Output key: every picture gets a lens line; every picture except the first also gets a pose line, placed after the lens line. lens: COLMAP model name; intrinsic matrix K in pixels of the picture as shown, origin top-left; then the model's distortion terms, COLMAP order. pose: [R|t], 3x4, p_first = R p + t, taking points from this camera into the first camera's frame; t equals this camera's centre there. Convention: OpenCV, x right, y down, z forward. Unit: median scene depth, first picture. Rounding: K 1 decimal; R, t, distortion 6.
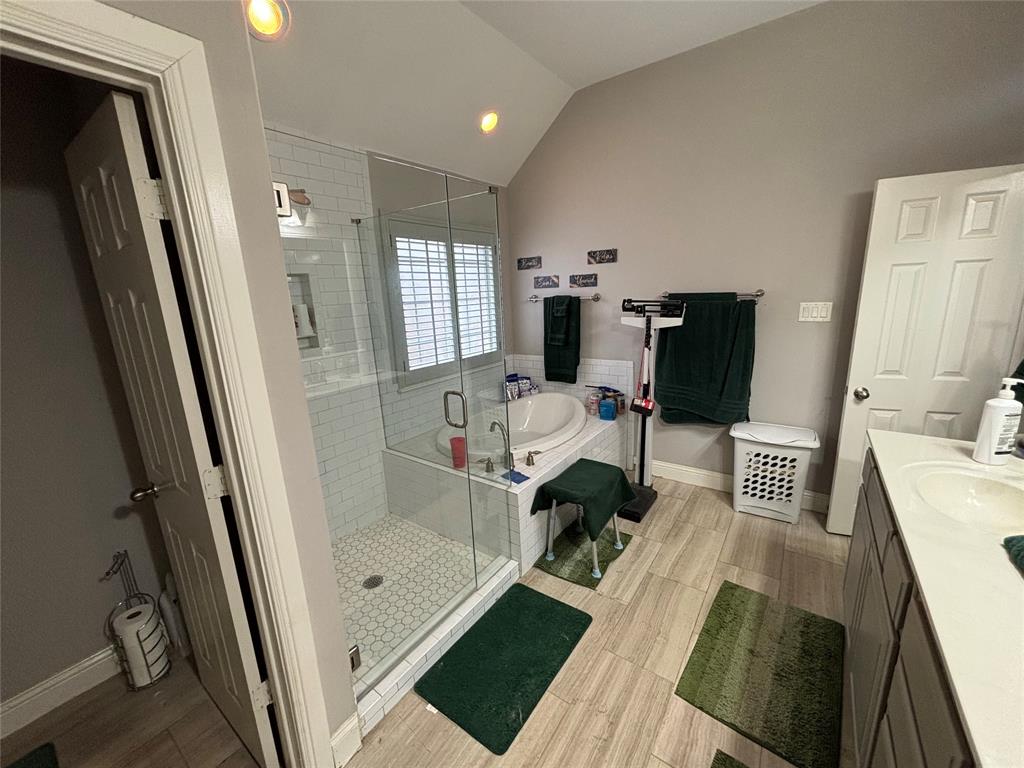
lens RADIAL K [[411.0, 0, 513.7], [0, 411.0, 384.5], [0, 0, 1]] dist [-0.001654, 0.000009]
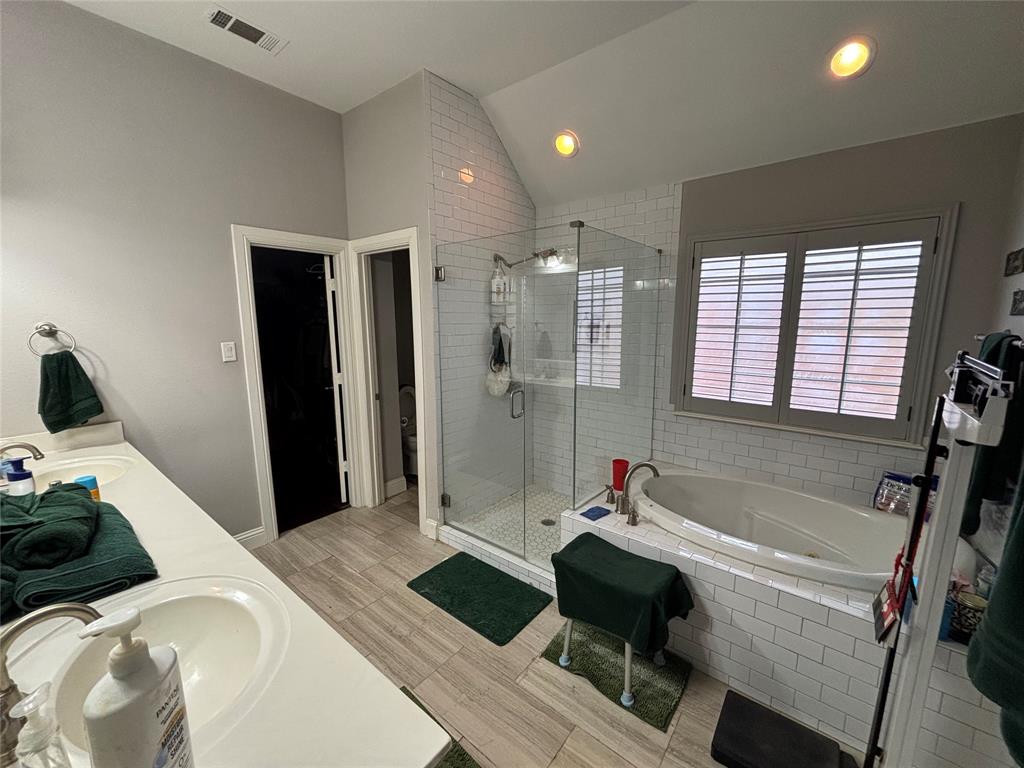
lens RADIAL K [[411.0, 0, 513.7], [0, 411.0, 387.2], [0, 0, 1]] dist [-0.001654, 0.000009]
pose [[-0.052932, 0.205921, -0.977136, 0.932111], [-0.225702, 0.950720, 0.212581, -0.219761], [0.972757, 0.231794, -0.003847, 0.803999]]
